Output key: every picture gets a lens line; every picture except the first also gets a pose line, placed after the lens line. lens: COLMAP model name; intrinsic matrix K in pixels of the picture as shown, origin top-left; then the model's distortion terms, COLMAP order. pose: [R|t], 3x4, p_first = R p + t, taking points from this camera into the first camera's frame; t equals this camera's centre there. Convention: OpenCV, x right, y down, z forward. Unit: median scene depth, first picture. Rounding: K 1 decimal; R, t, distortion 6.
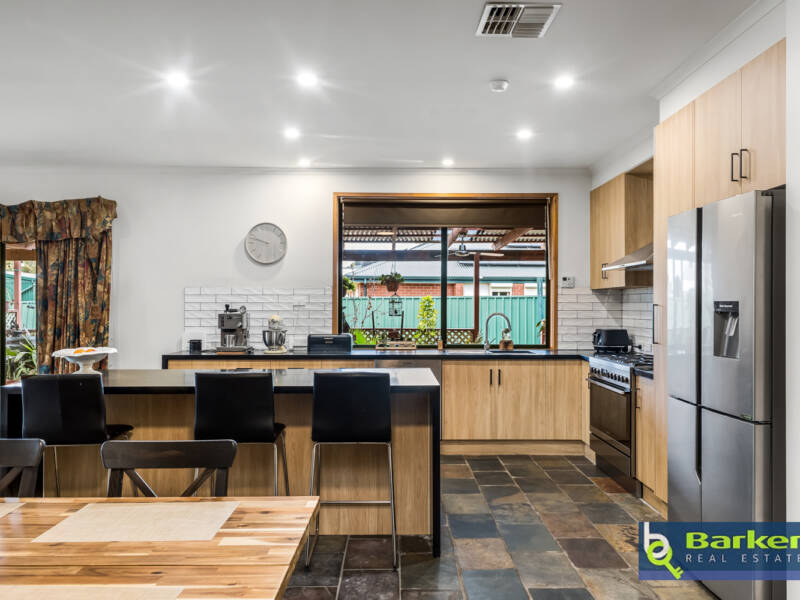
lens RADIAL K [[611.7, 0, 398.7], [0, 611.7, 309.3], [0, 0, 1]] dist [0.003405, 0.003496]
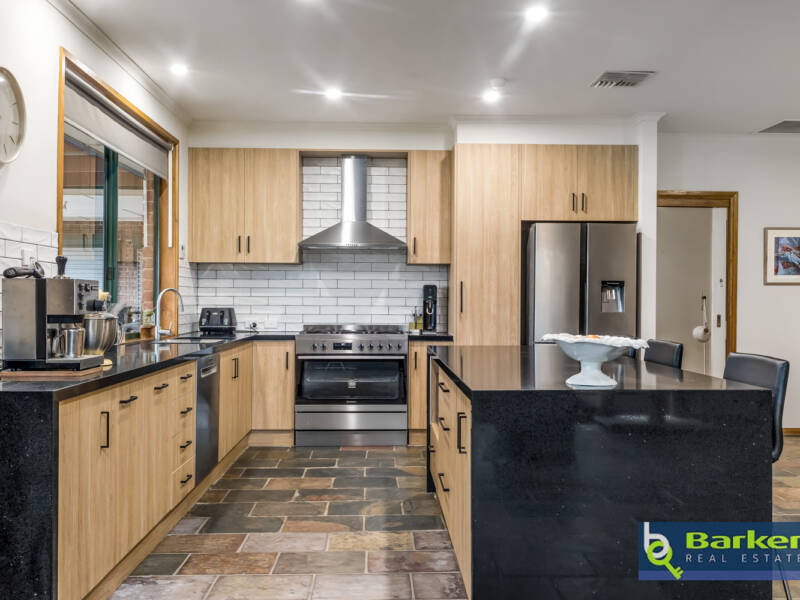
lens RADIAL K [[748.4, 0, 400.0], [0, 748.4, 300.0], [0, 0, 1]] dist [0.036033, -0.005707]
pose [[-0.009661, -0.000326, 0.999953, -0.764764], [-0.001398, 0.999999, 0.000312, 0.020216], [-0.999952, -0.001395, -0.009661, 0.747670]]
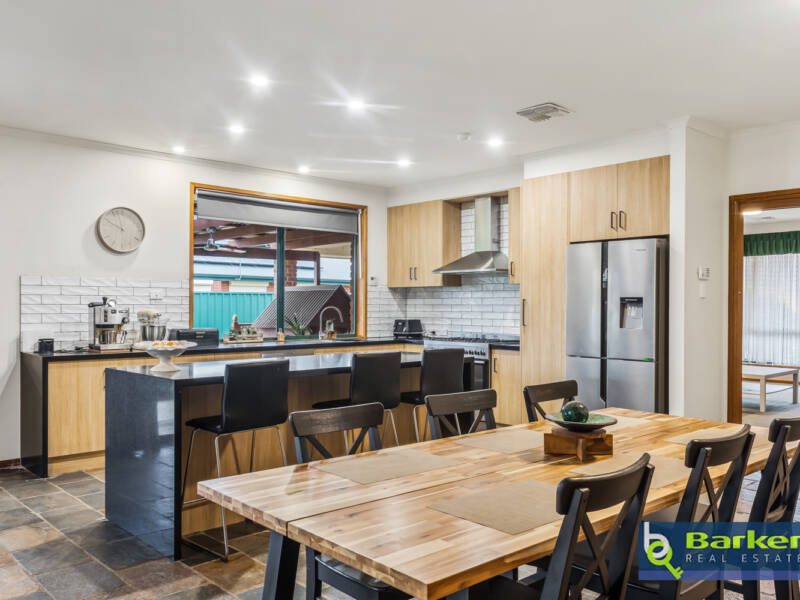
lens RADIAL K [[673.3, 0, 390.0], [0, 673.3, 304.6], [0, 0, 1]] dist [0.013417, -0.002739]
pose [[0.749402, 0.001869, 0.662112, -0.597402], [0.000979, 0.999992, -0.003931, 0.007208], [-0.662114, 0.003594, 0.749394, -0.009870]]
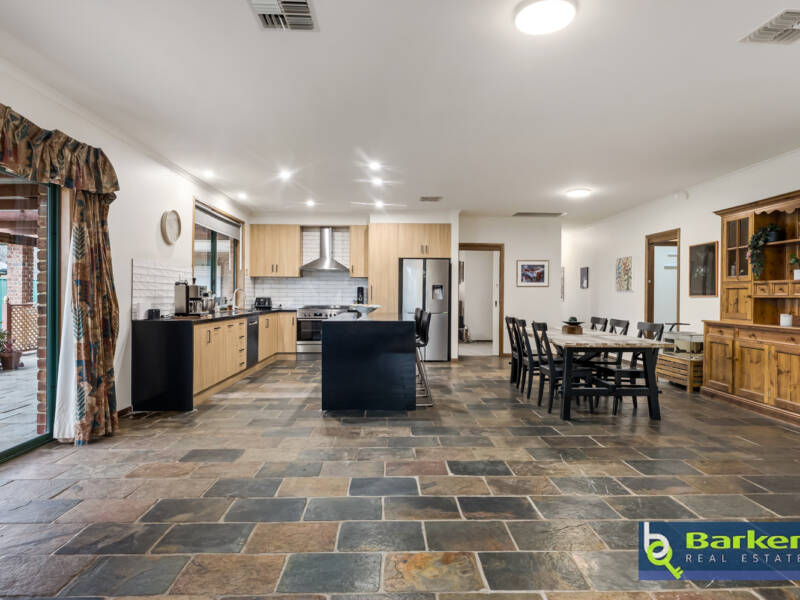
lens RADIAL K [[471.3, 0, 397.8], [0, 471.3, 297.4], [0, 0, 1]] dist [-0.002239, -0.000864]
pose [[-0.002883, -0.004476, 0.999986, -1.172568], [-0.001000, 0.999989, 0.004474, 0.025403], [-0.999995, -0.000987, -0.002887, 0.577030]]
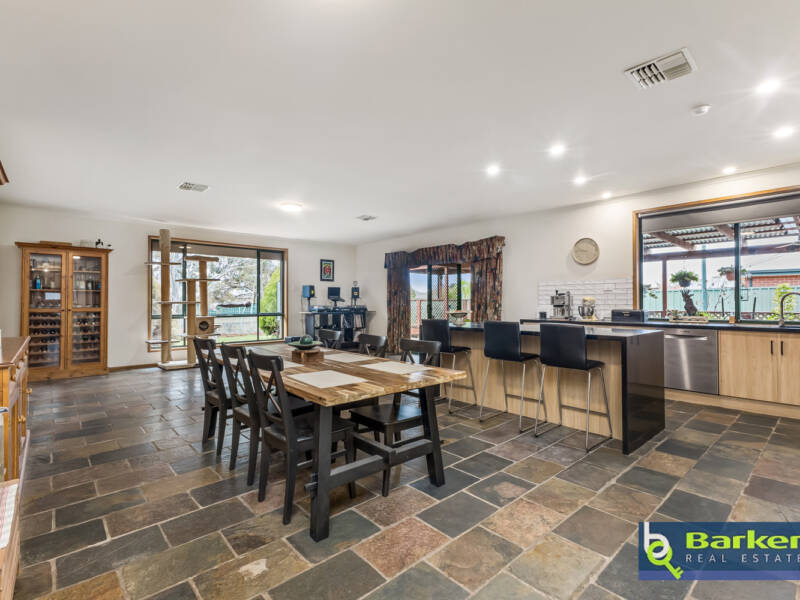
lens RADIAL K [[391.7, 0, 412.7], [0, 391.7, 303.1], [0, 0, 1]] dist [0.000176, -0.000132]
pose [[0.668908, -0.000578, -0.743345, 0.238900], [0.001331, 0.999999, 0.000420, 0.024873], [0.743344, -0.001270, 0.668908, -0.000166]]
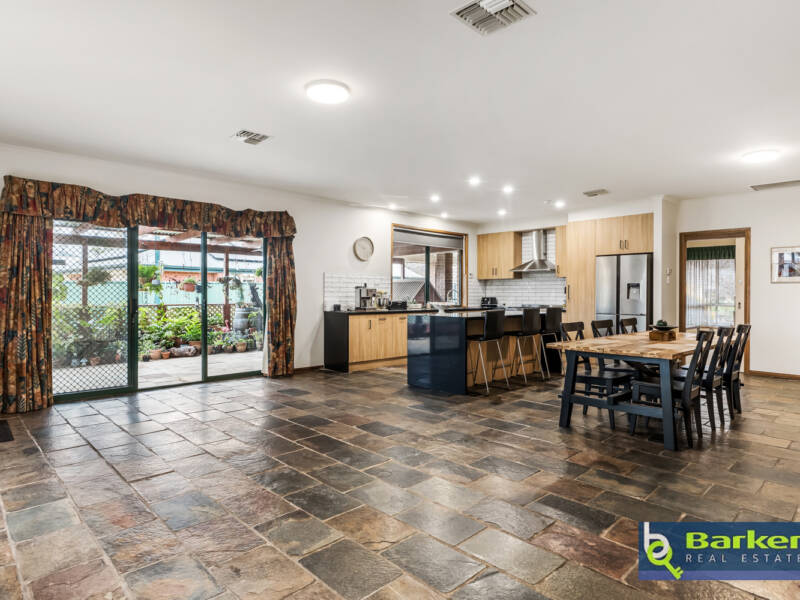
lens RADIAL K [[471.3, 0, 397.8], [0, 471.3, 297.4], [0, 0, 1]] dist [-0.002239, -0.000864]
pose [[0.736078, -0.002993, 0.676890, -1.083205], [0.000905, 0.999994, 0.003437, 0.026984], [-0.676896, -0.001917, 0.736076, -0.051360]]
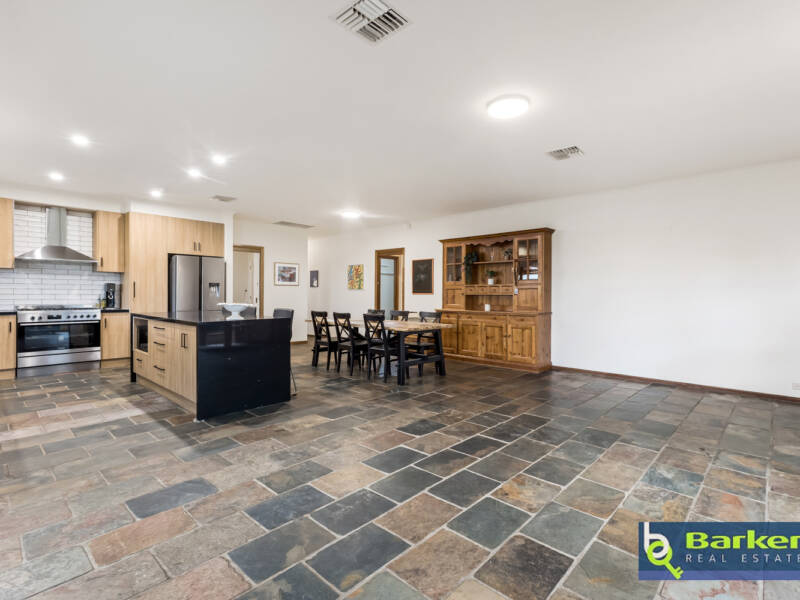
lens RADIAL K [[400.2, 0, 400.0], [0, 400.2, 300.0], [0, 0, 1]] dist [0.014829, -0.000418]
pose [[-0.714760, -0.014952, 0.699210, -1.023467], [-0.002168, 0.999814, 0.019164, 0.022128], [-0.699366, 0.012182, -0.714660, 0.933521]]
